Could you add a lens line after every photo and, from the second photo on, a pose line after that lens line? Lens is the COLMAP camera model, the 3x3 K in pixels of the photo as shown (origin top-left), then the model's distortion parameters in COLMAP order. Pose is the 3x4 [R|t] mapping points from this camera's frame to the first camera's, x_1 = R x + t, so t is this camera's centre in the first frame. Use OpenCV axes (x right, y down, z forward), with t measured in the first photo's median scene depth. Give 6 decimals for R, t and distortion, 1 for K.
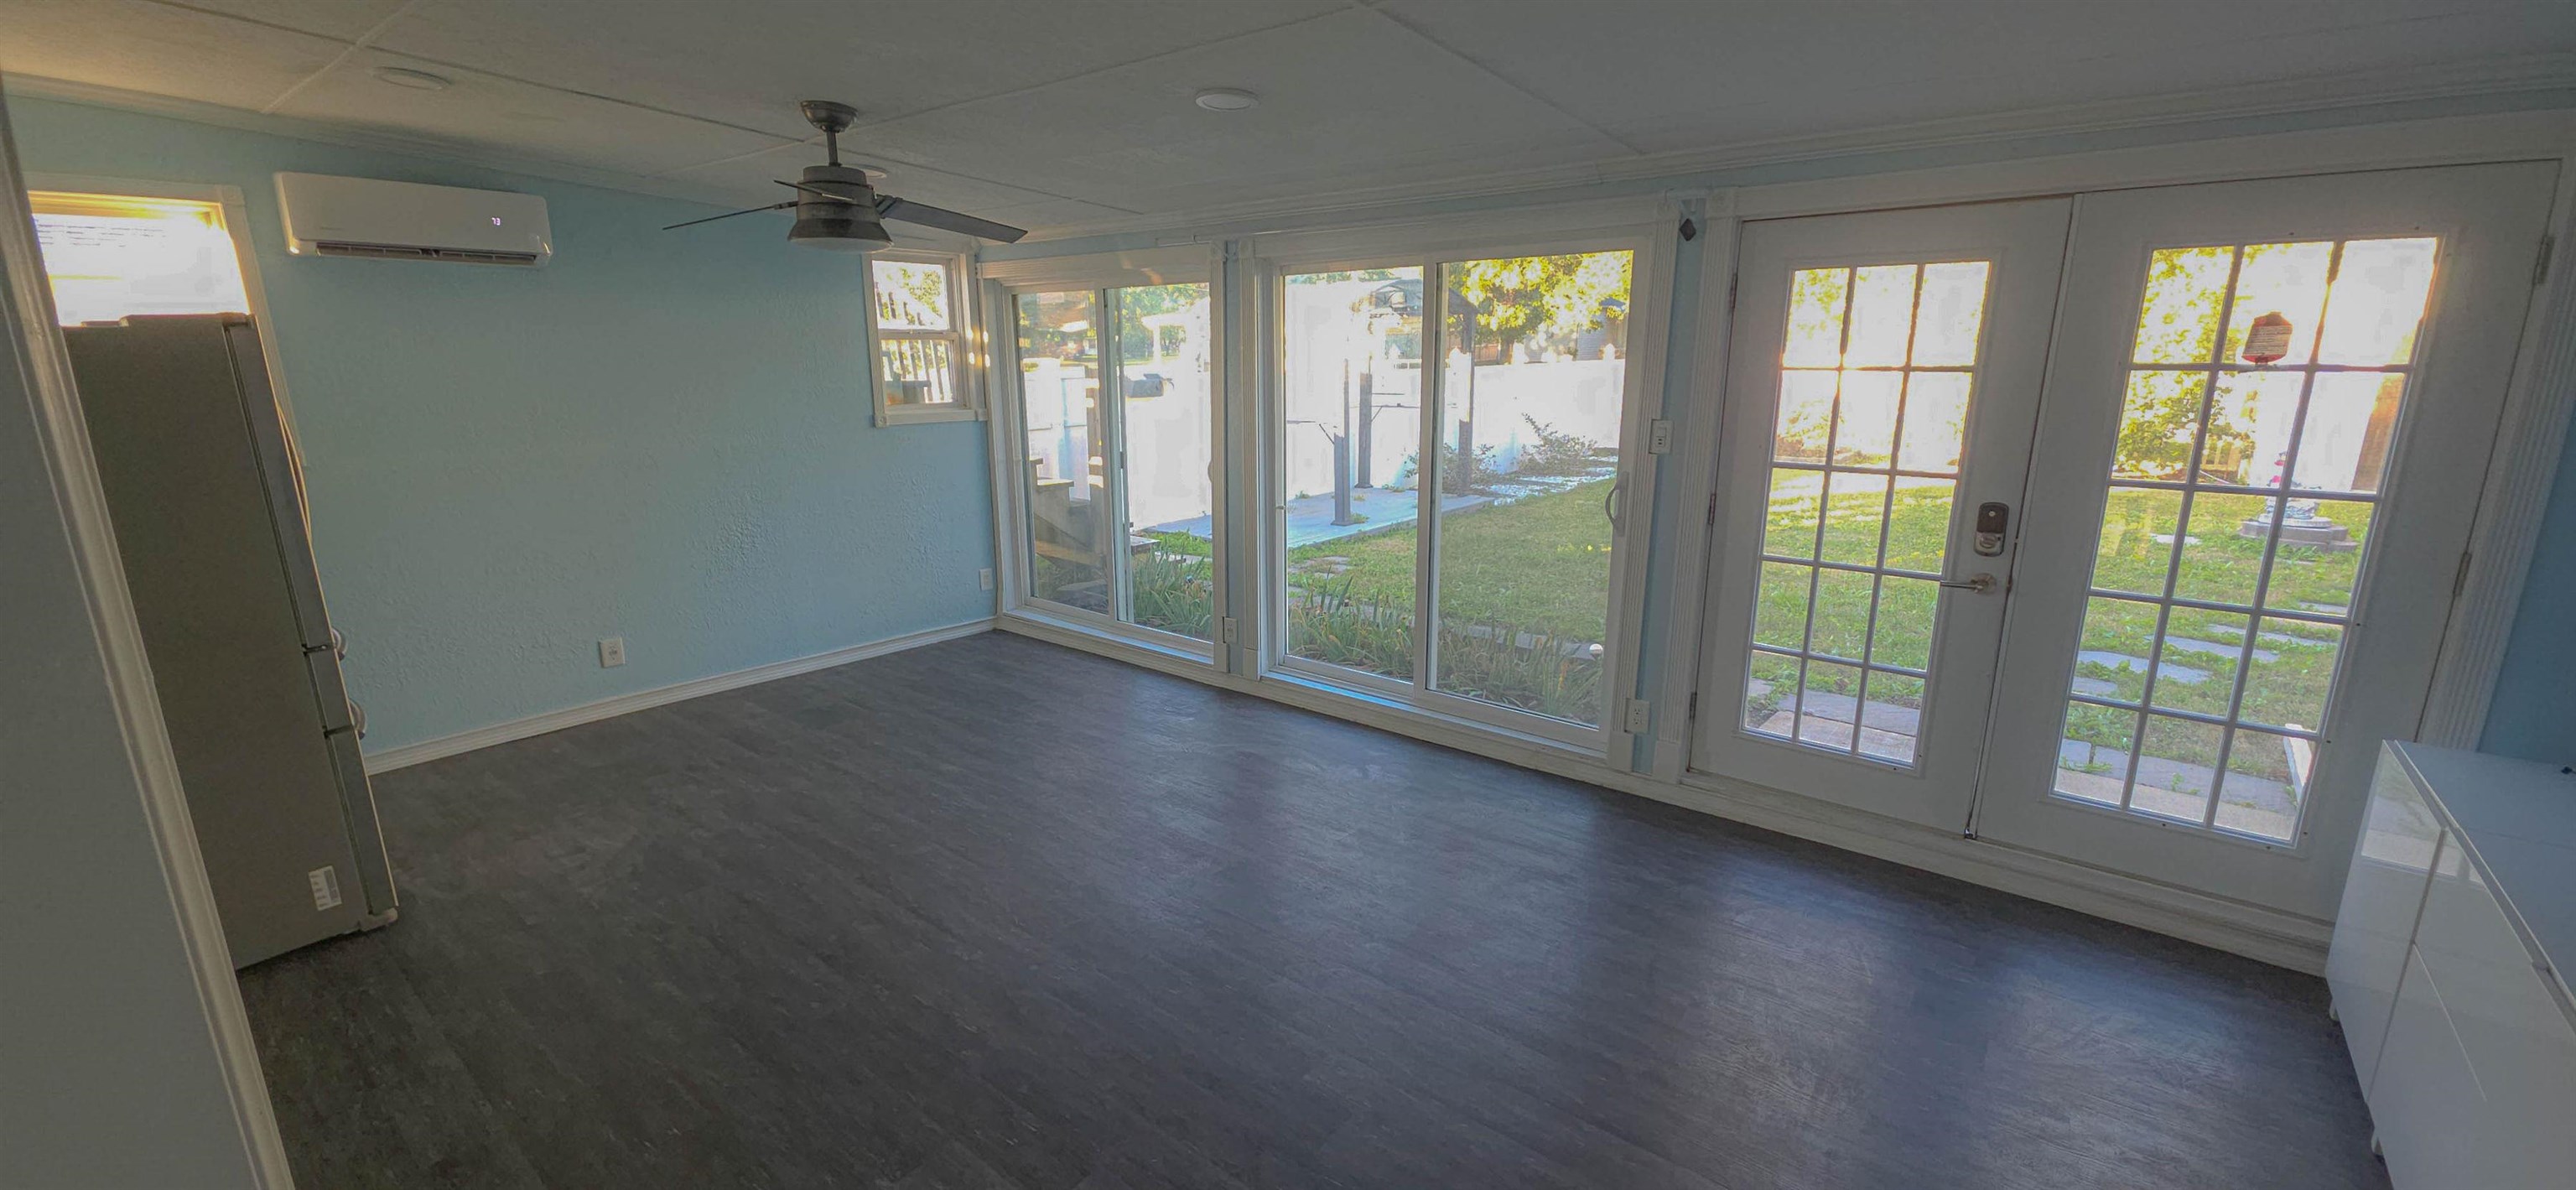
lens RADIAL K [[1014.6, 0, 1280.2], [0, 1014.6, 597.4], [0, 0, 1]] dist [-0.001207, -0.000270]
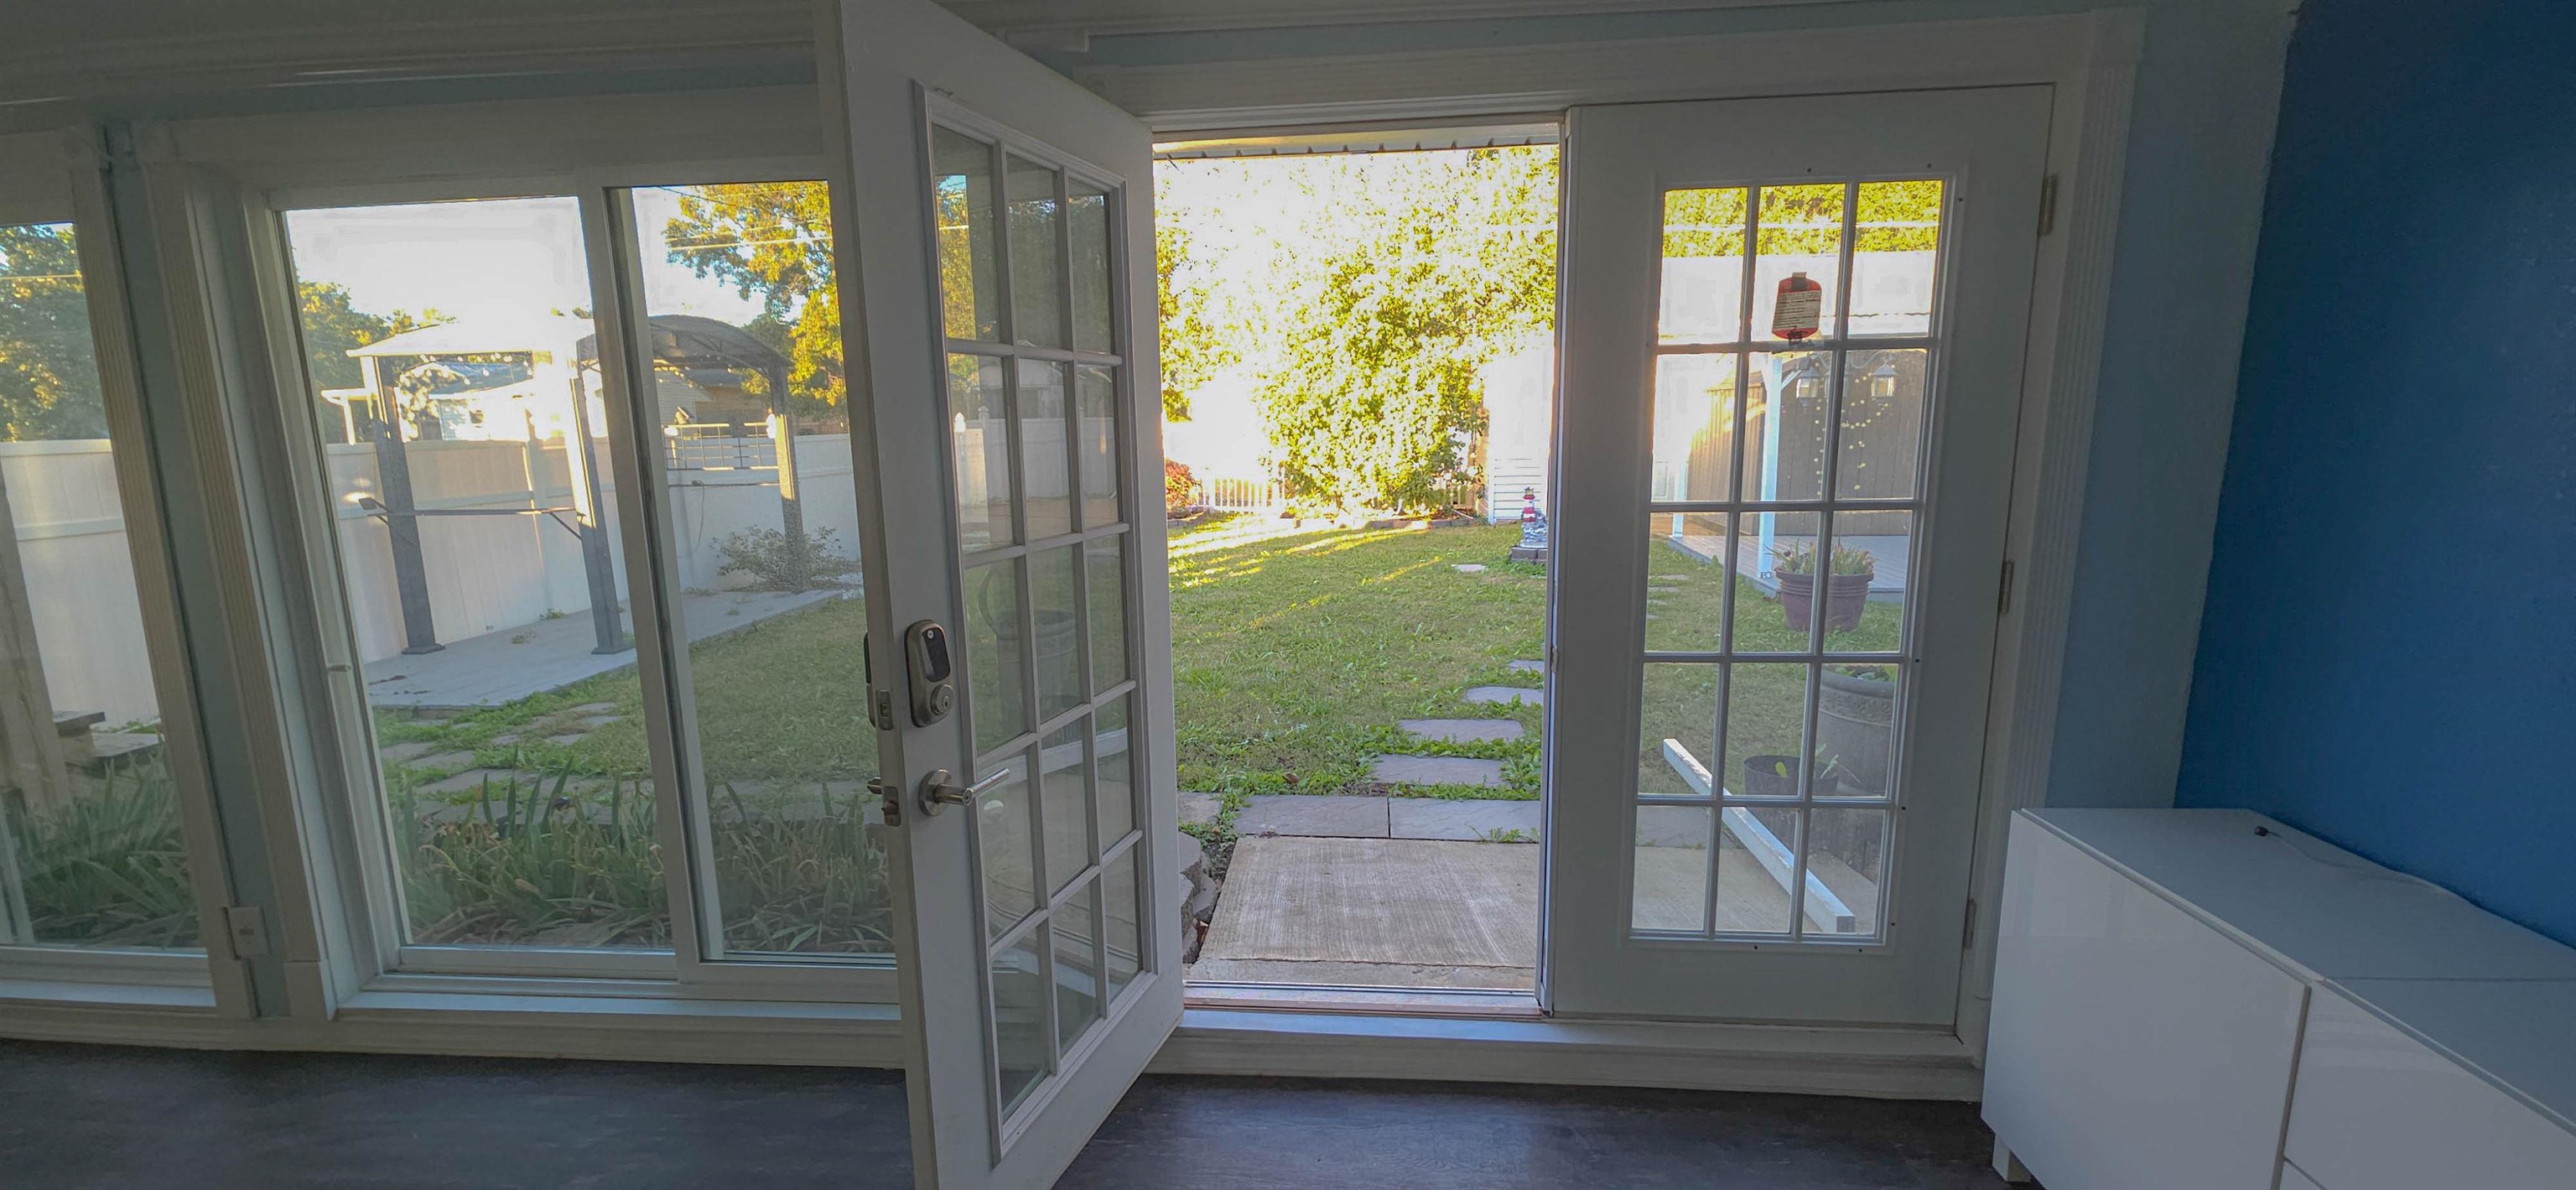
lens RADIAL K [[1014.6, 0, 1280.2], [0, 1014.6, 597.4], [0, 0, 1]] dist [-0.001207, -0.000270]
pose [[0.822114, -0.105589, 0.559445, 0.100394], [0.147718, 0.988559, -0.030494, -0.036731], [-0.549825, 0.107710, 0.828306, 0.303892]]
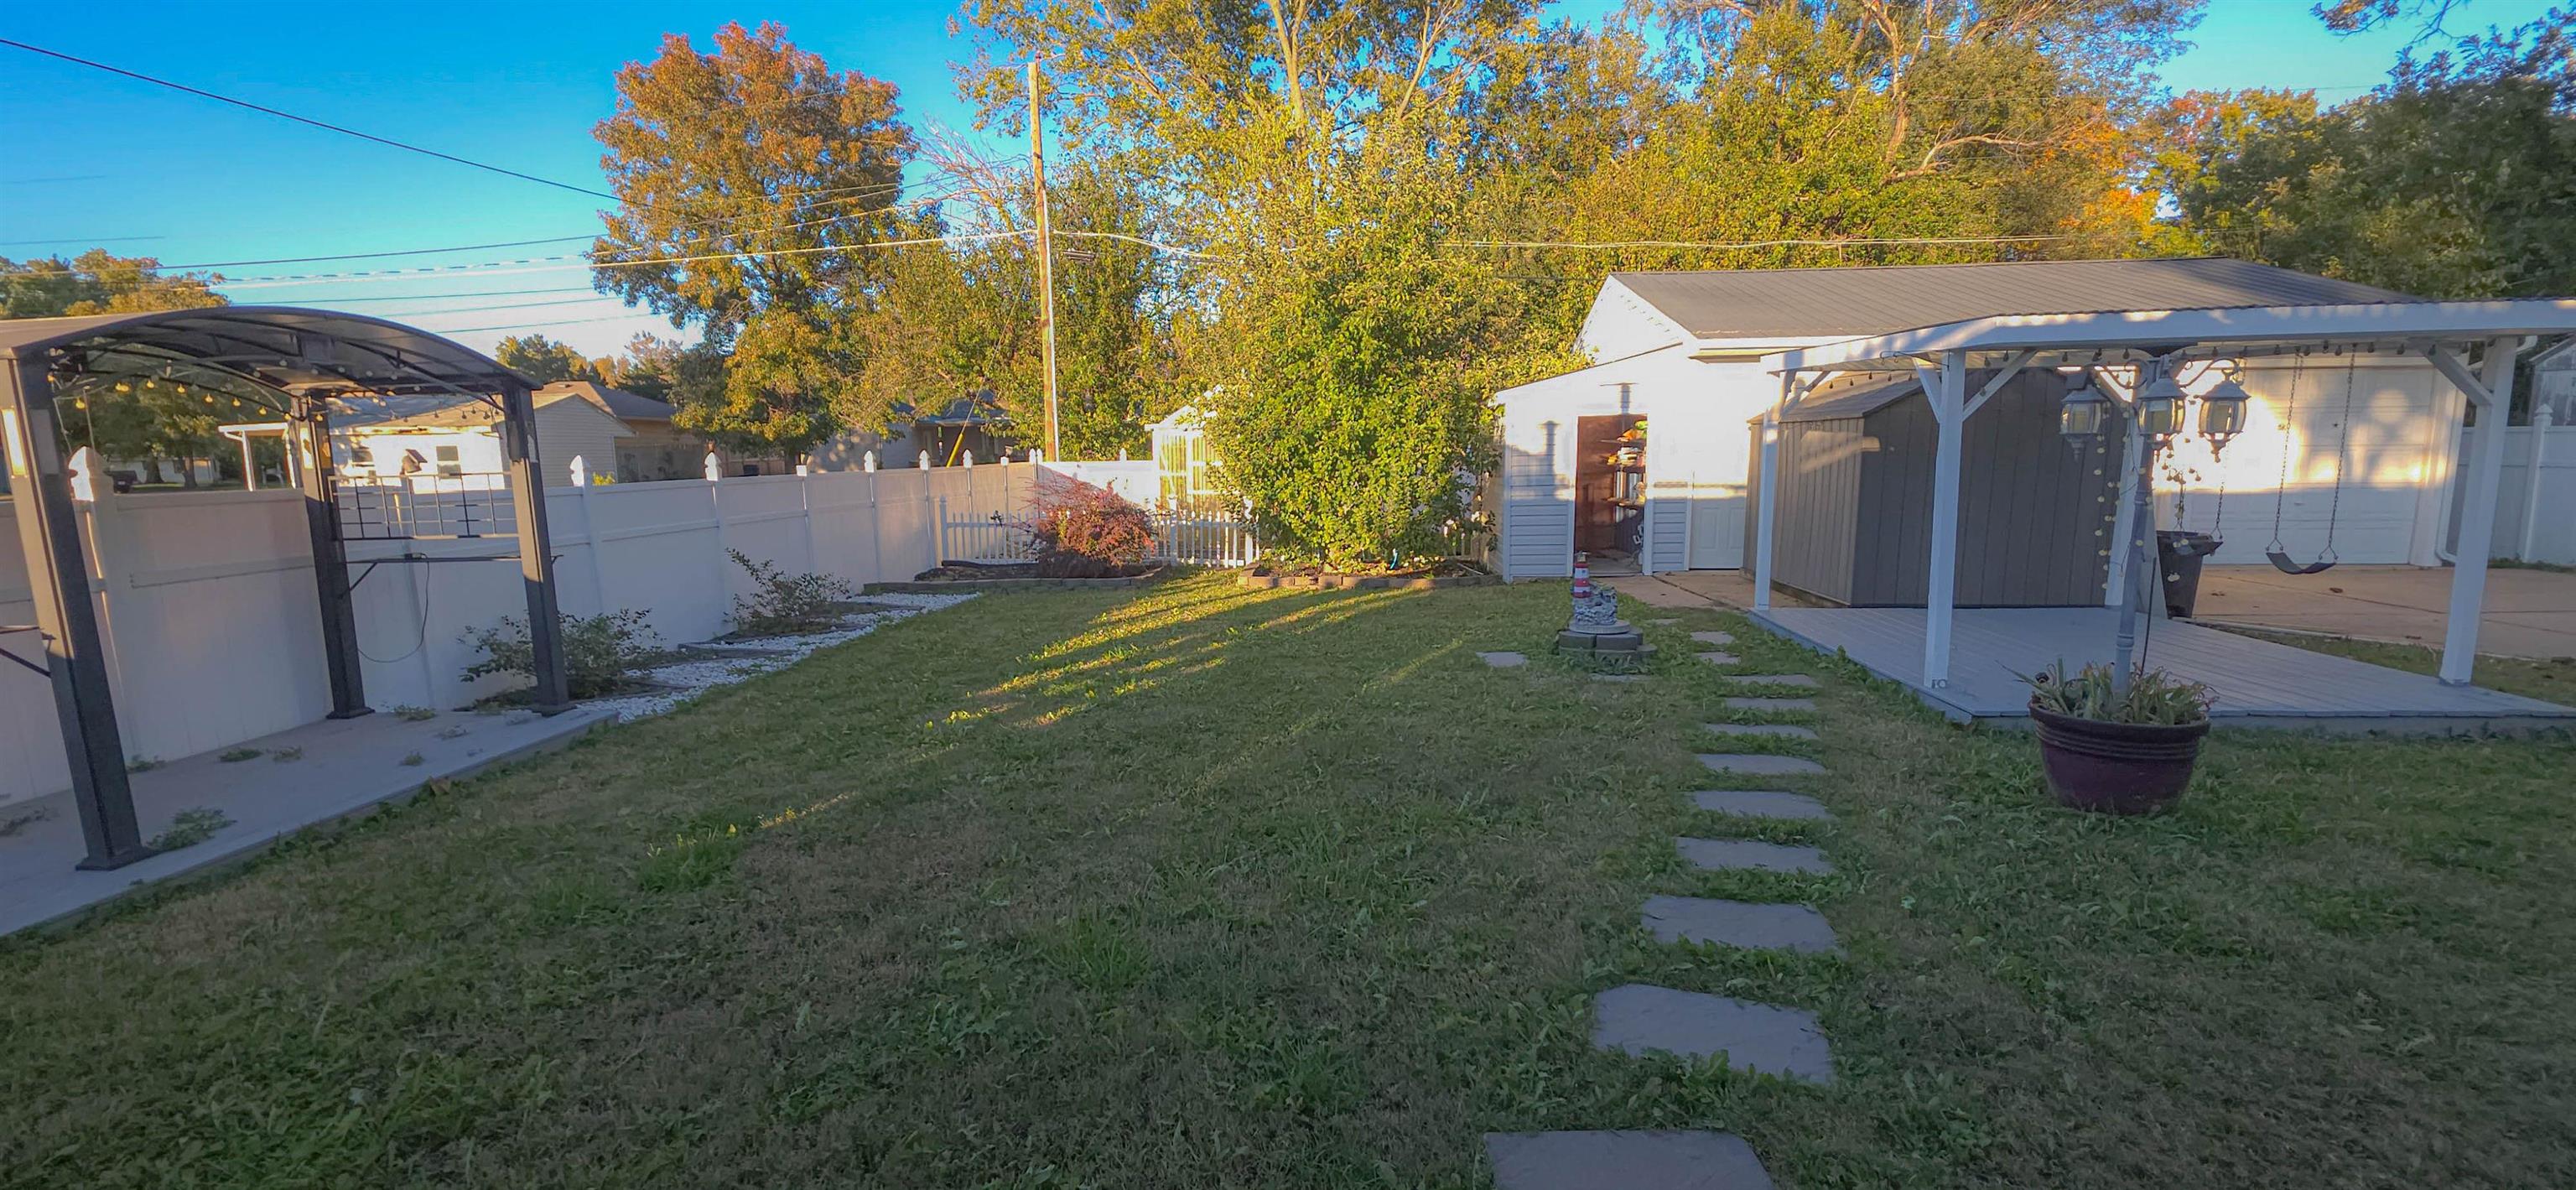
lens RADIAL K [[1027.4, 0, 1242.4], [0, 1027.4, 600.2], [0, 0, 1]] dist [-0.000529, -0.000115]
pose [[0.830488, -0.088027, 0.550037, 0.414788], [0.146346, 0.987227, -0.062970, -0.156652], [-0.537468, 0.132792, 0.832763, 0.717653]]
